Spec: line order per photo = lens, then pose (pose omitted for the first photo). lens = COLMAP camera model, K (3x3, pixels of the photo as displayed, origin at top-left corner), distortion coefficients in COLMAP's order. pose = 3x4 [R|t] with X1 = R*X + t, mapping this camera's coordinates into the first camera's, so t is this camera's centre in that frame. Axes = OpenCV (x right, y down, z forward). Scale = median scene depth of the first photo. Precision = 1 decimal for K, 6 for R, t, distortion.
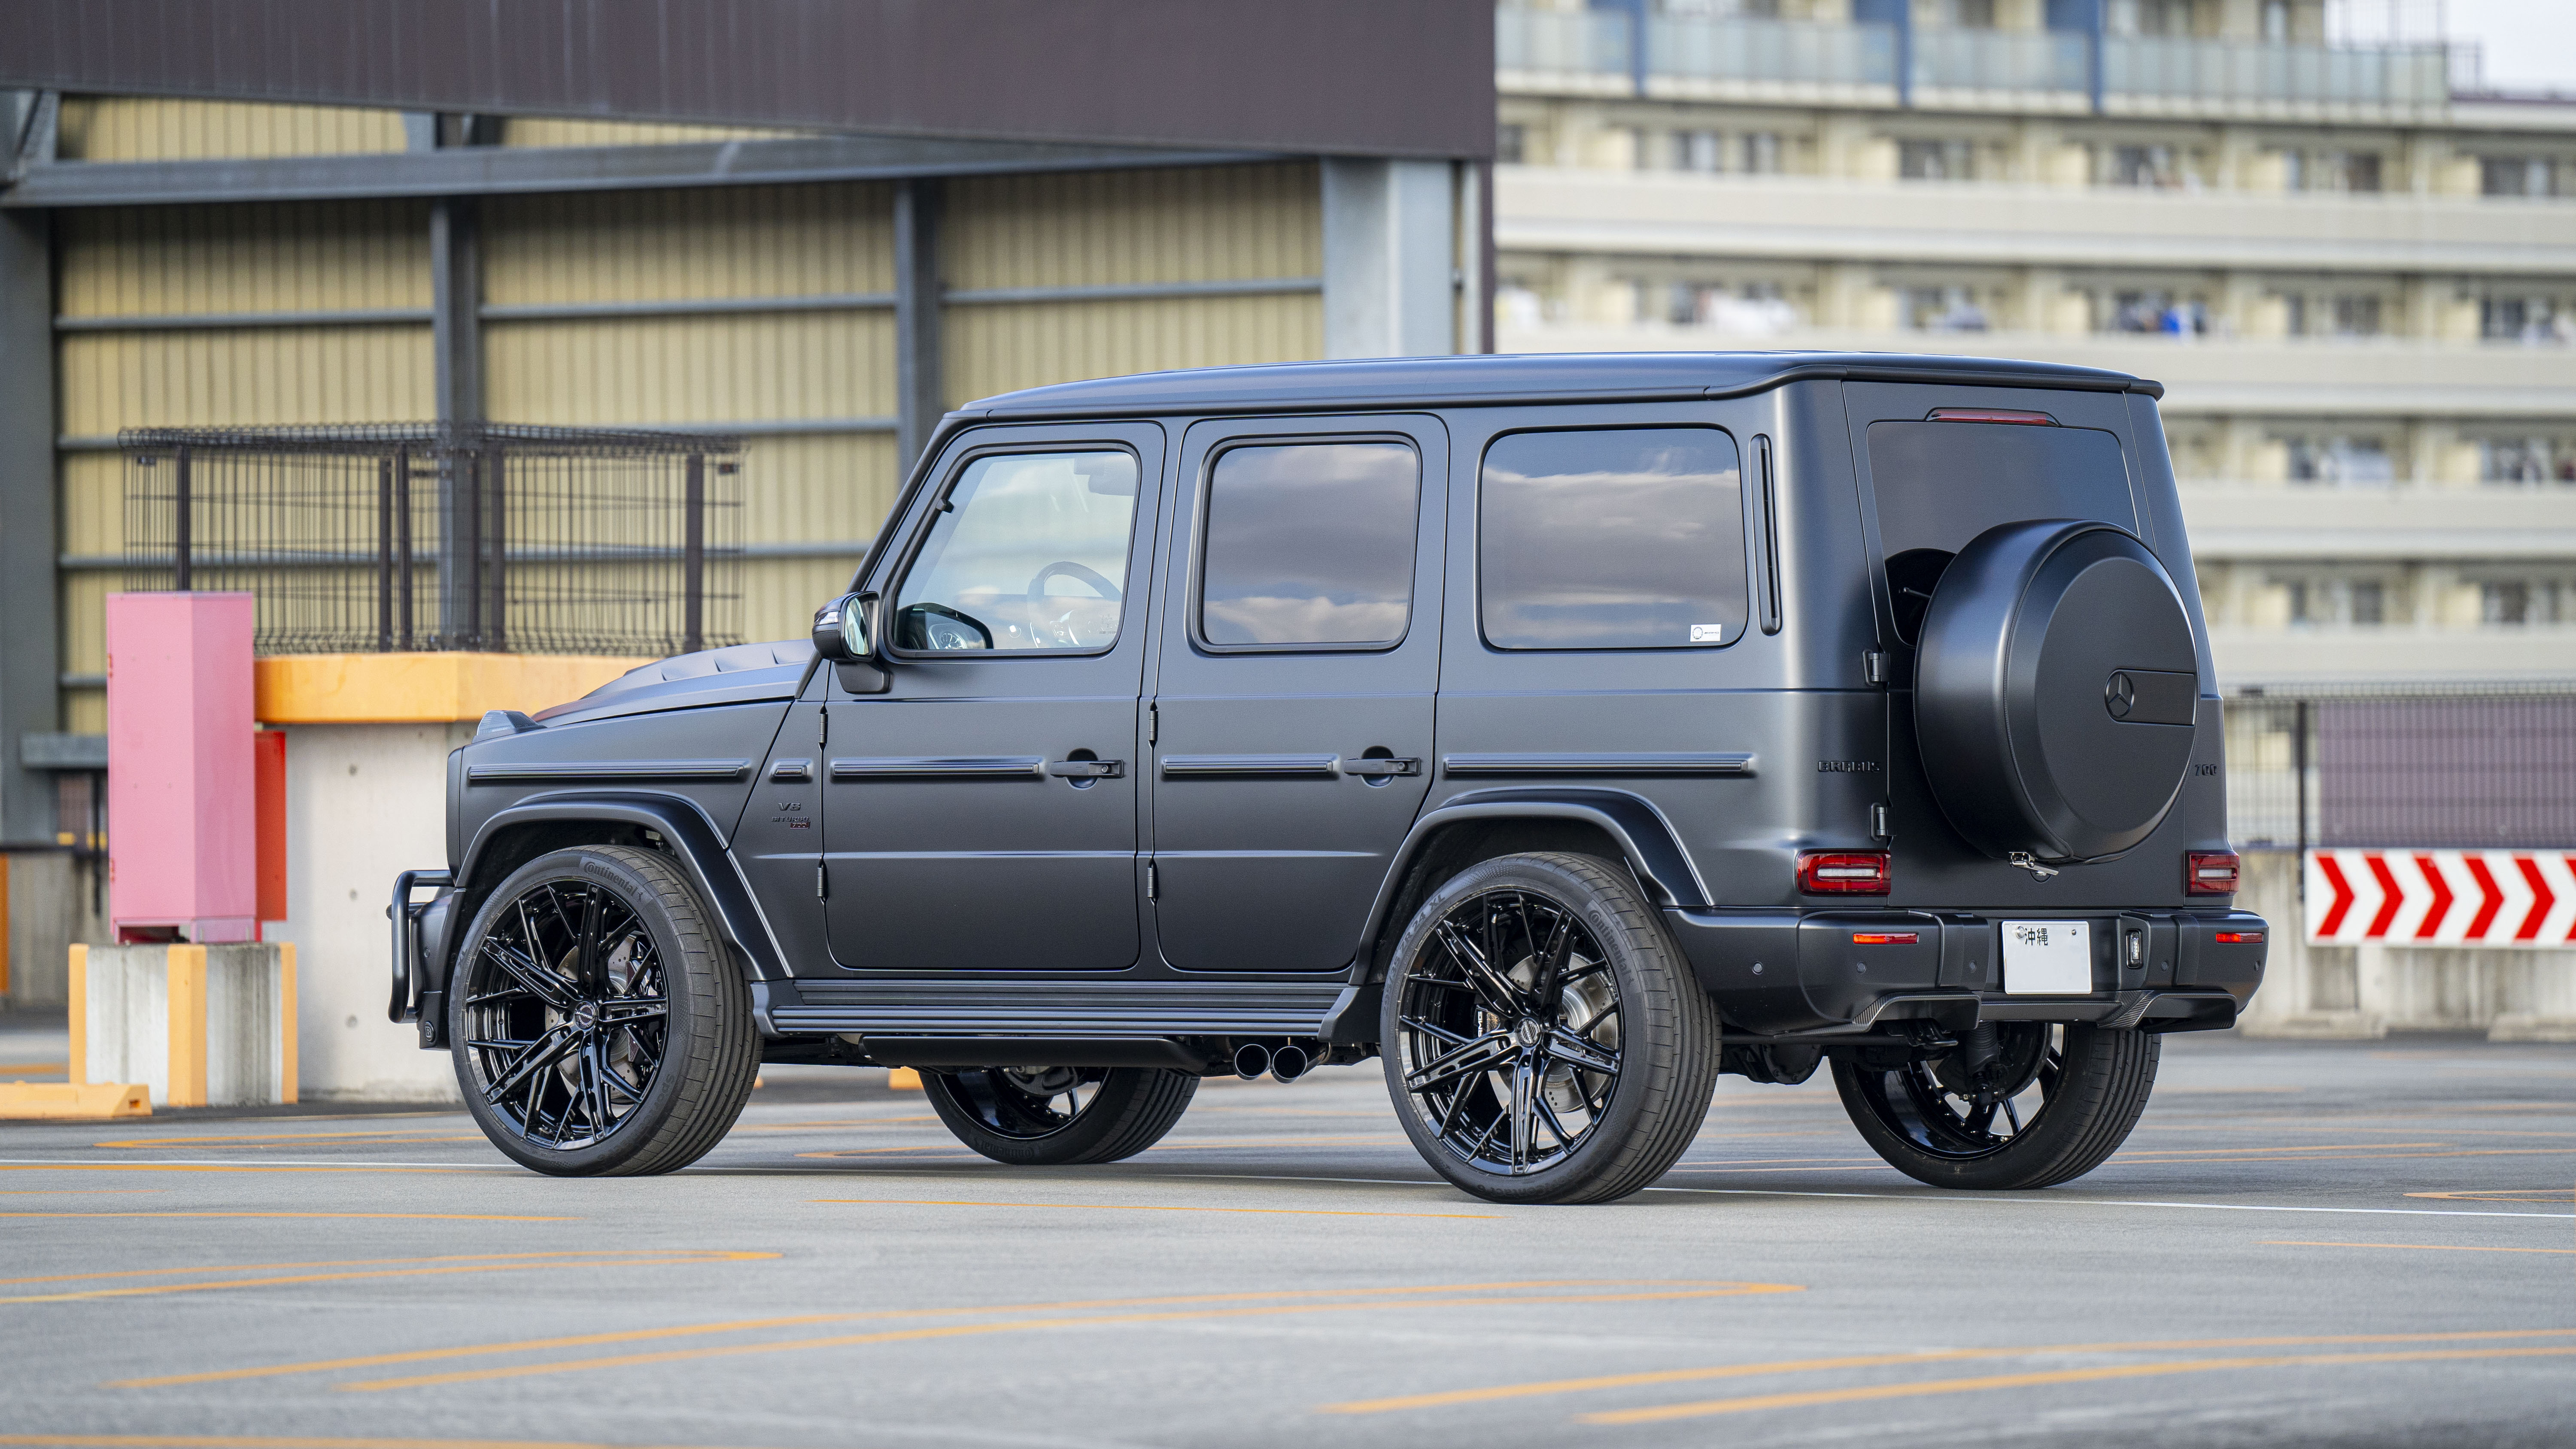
lens RADIAL K [[14387.9, 0, 1288.8], [0, 14387.9, 720.6], [0, 0, 1]] dist [2.255311, 0.000000]
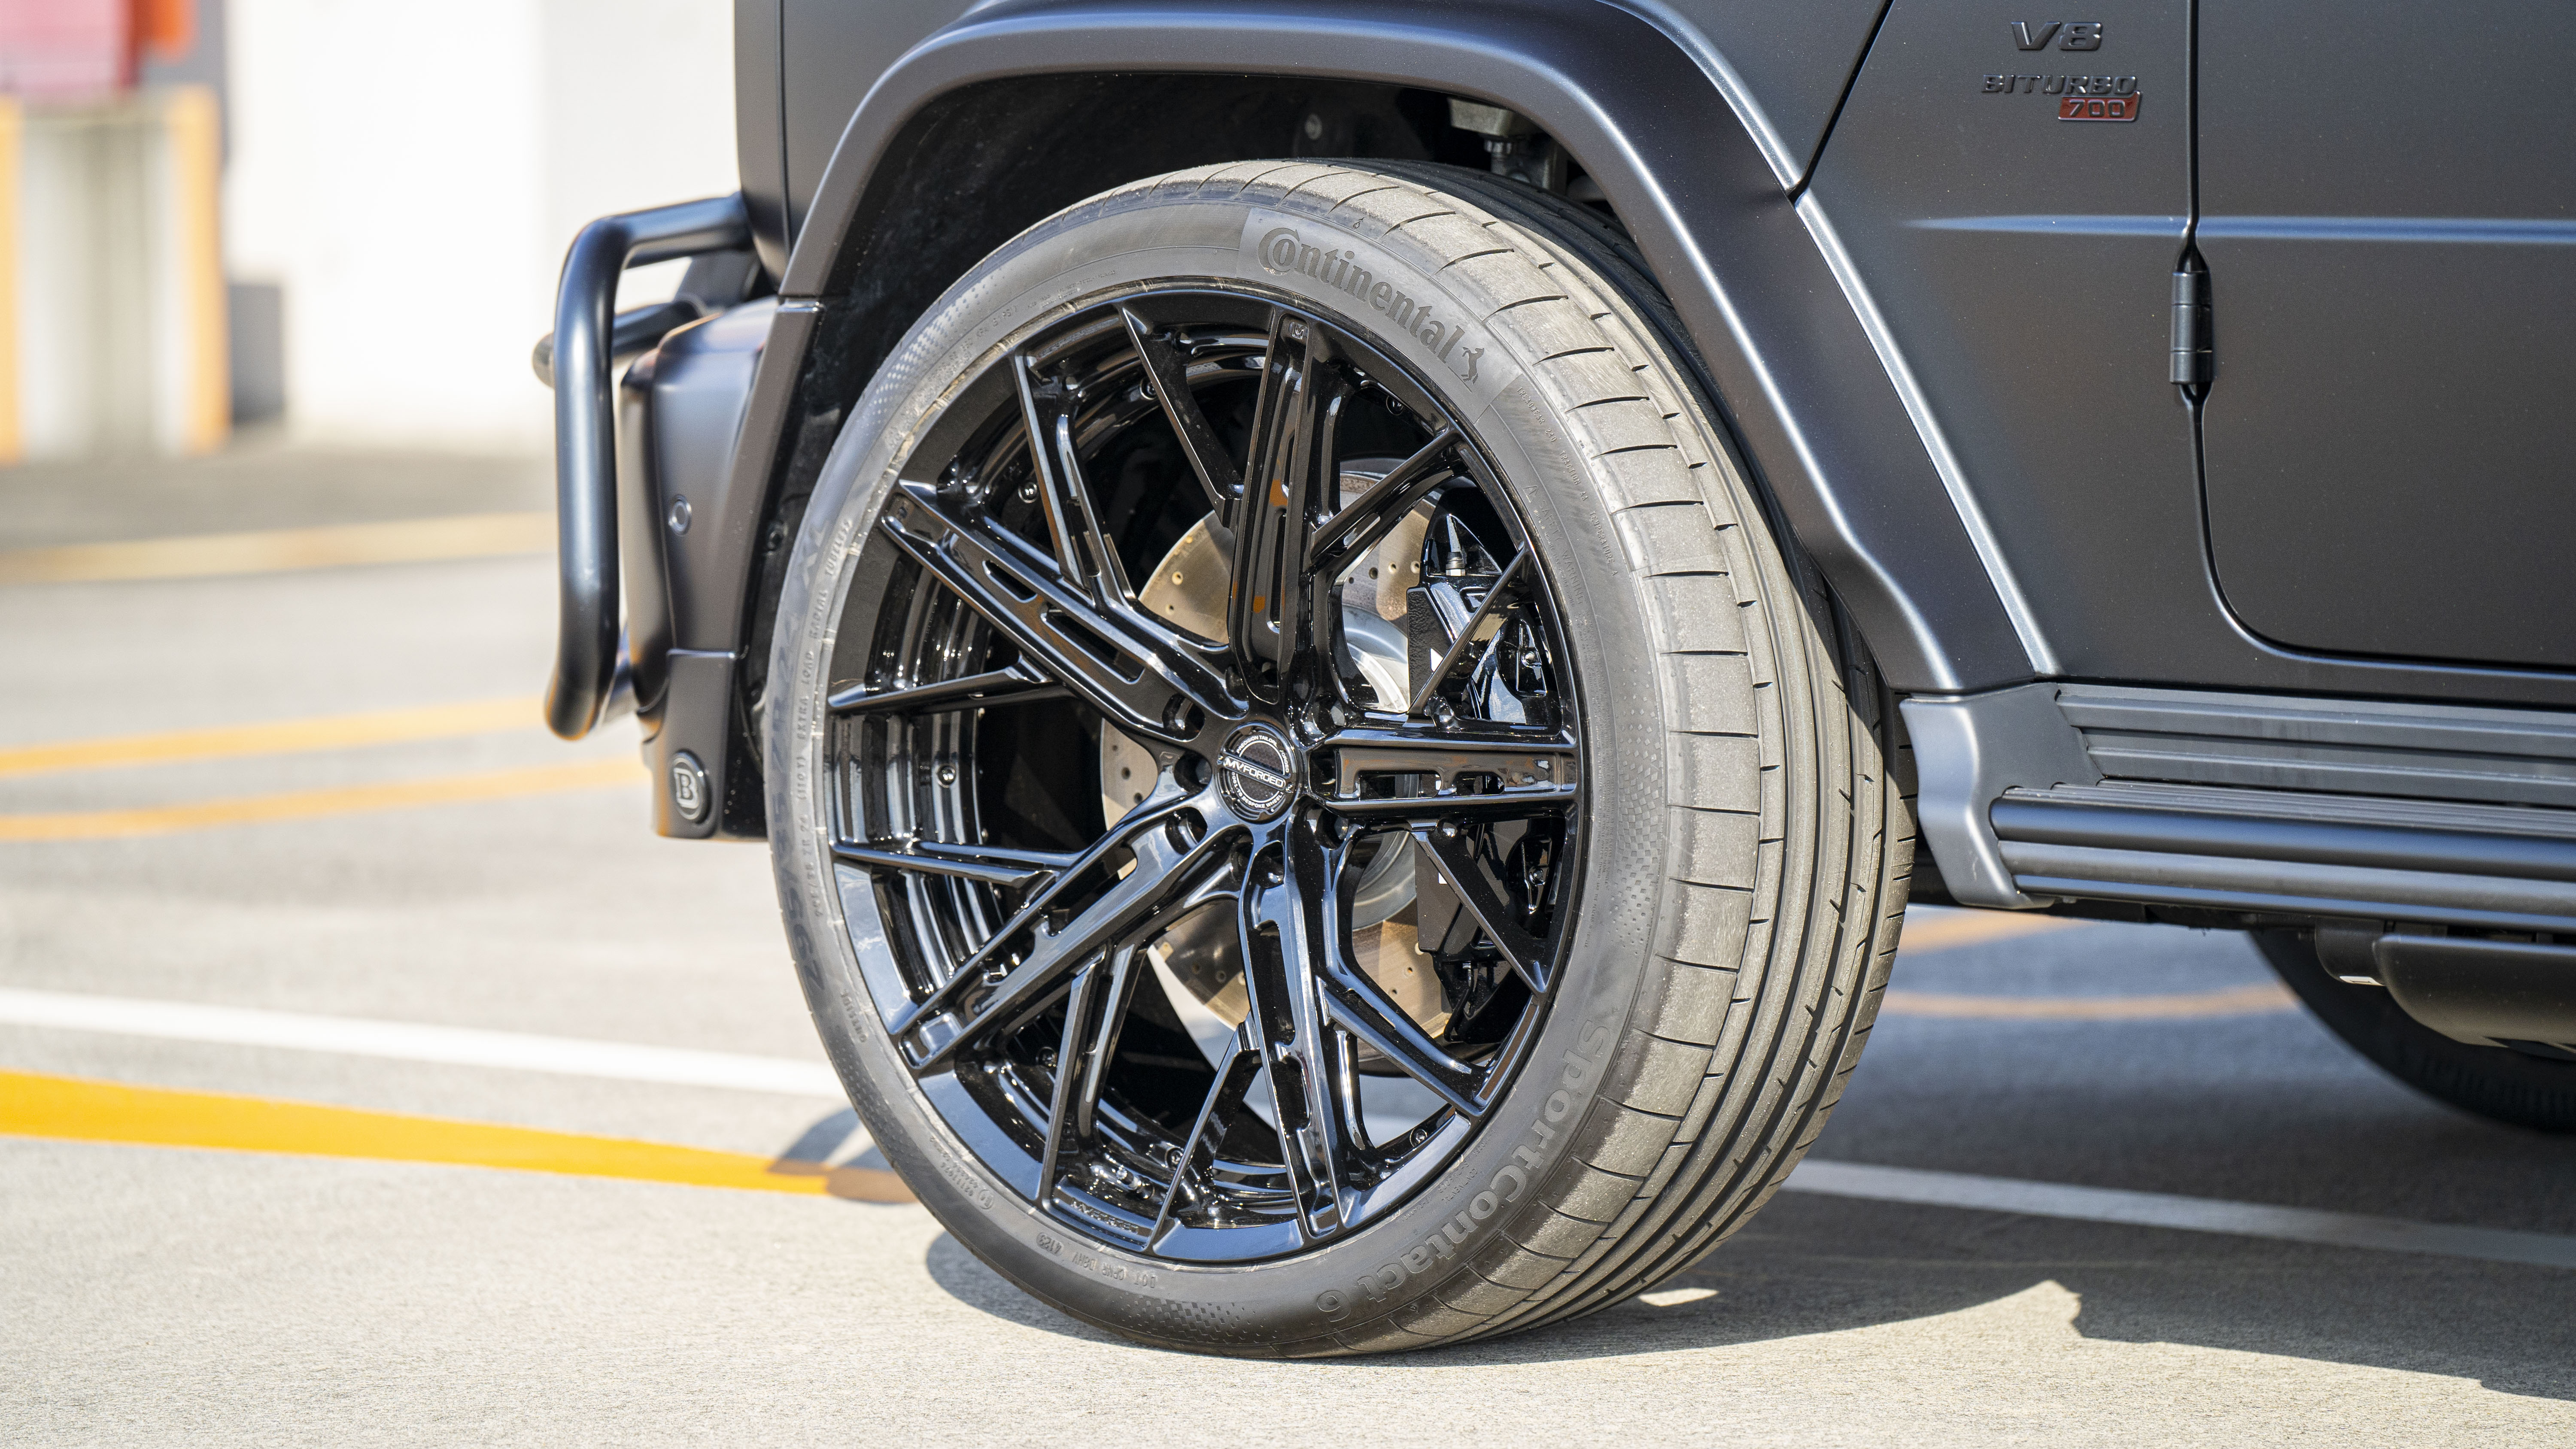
lens RADIAL K [[10865.4, 0, 1288.7], [0, 10865.4, 725.9], [0, 0, 1]] dist [0.366477, 0.000000]
pose [[0.999933, -0.001251, 0.011494, -0.050395], [0.000158, 0.995516, 0.094594, -0.000346], [-0.011561, -0.094586, 0.995450, 0.791900]]
